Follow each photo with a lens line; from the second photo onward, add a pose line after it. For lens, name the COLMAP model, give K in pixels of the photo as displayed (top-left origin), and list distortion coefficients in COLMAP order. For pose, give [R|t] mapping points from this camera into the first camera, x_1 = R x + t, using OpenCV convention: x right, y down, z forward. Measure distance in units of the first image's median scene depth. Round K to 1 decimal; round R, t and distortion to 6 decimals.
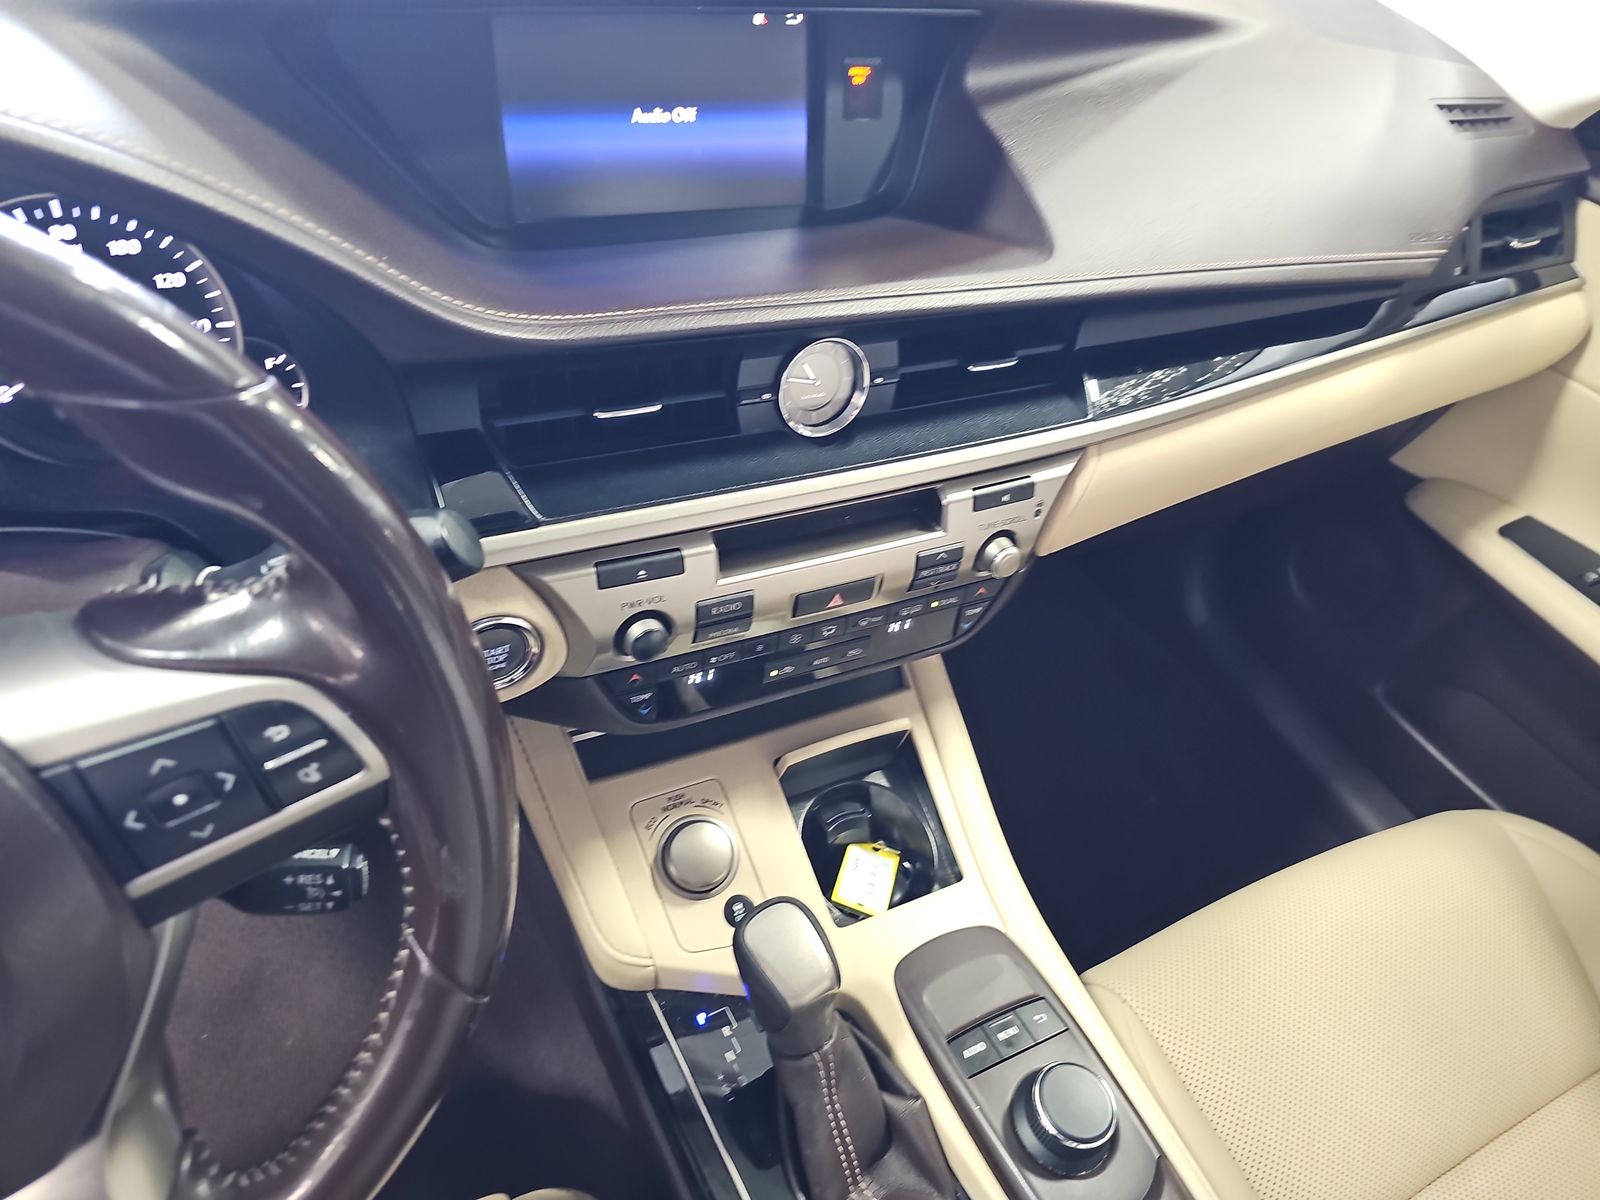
lens RADIAL K [[1052.9, 0, 774.9], [0, 1052.9, 587.6], [0, 0, 1]] dist [0.038725, -0.030365]
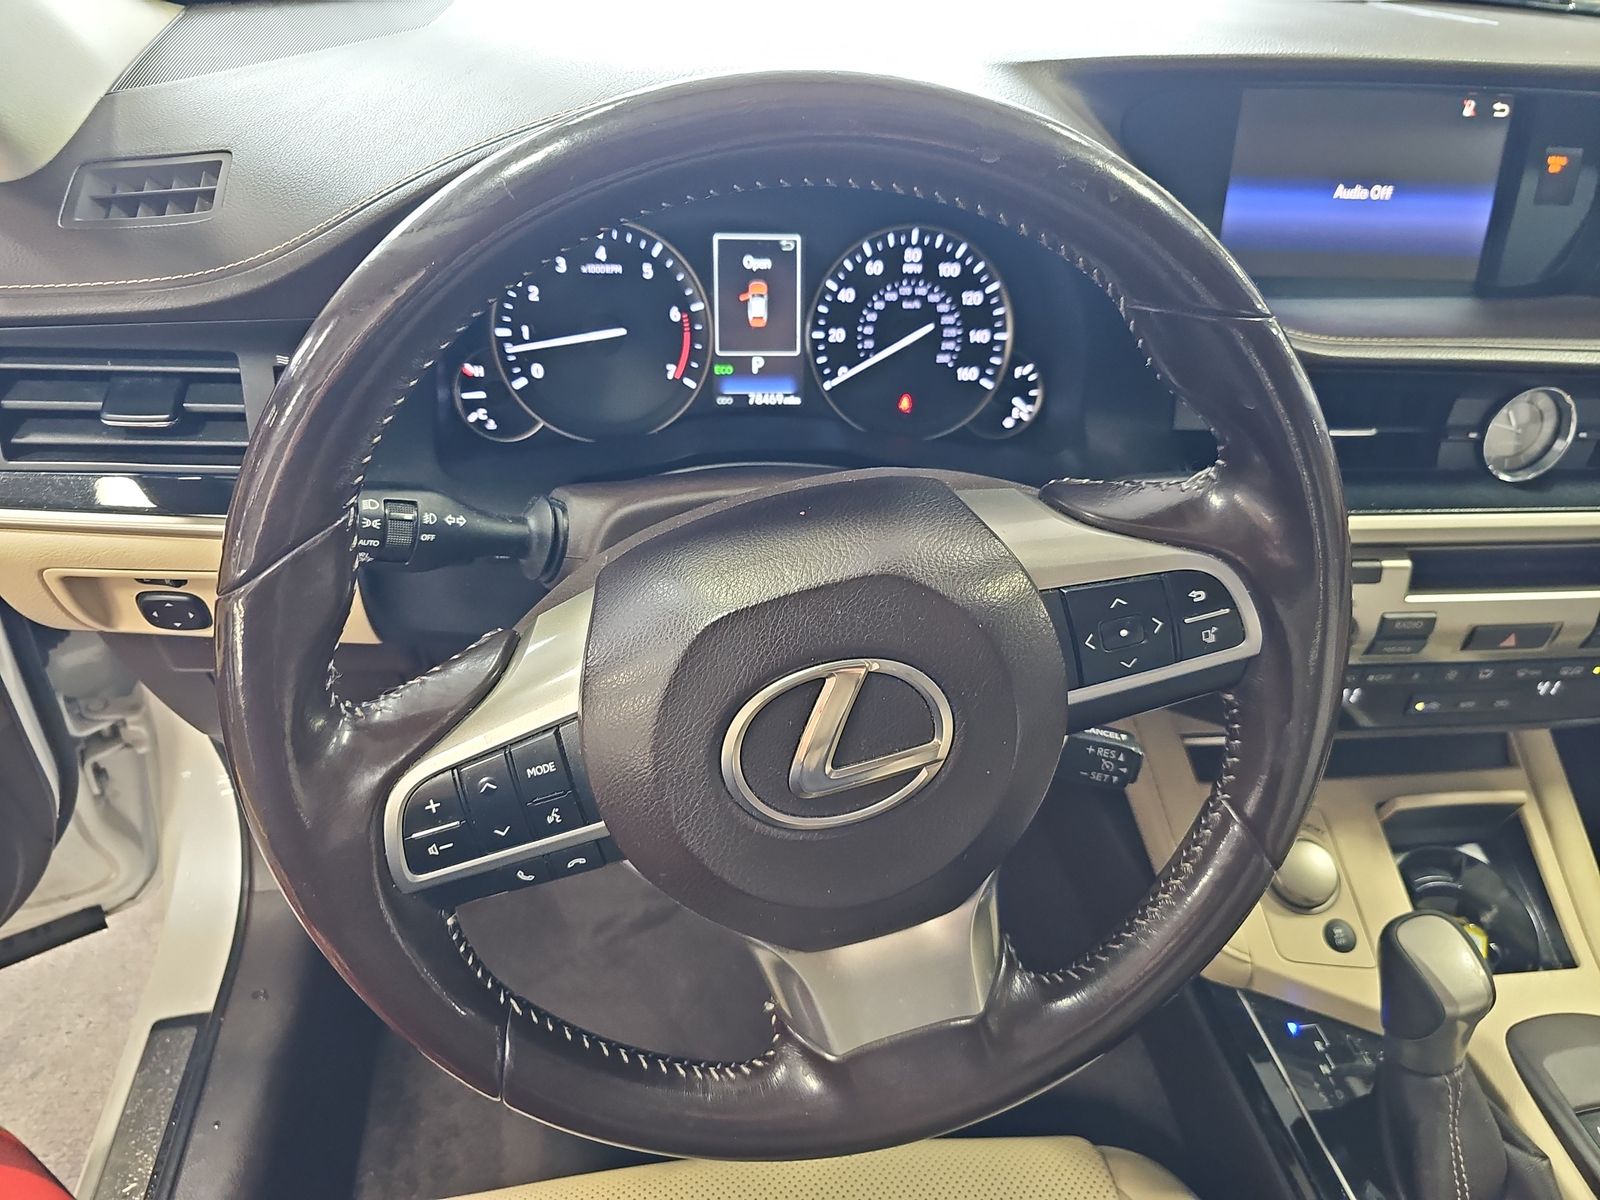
lens RADIAL K [[1052.9, 0, 753.3], [0, 1052.9, 629.9], [0, 0, 1]] dist [0.038725, -0.030365]
pose [[0.944172, 0.138654, -0.298856, -0.317930], [-0.167208, 0.983284, -0.072065, 0.193355], [0.283869, 0.118013, 0.951573, -0.186173]]
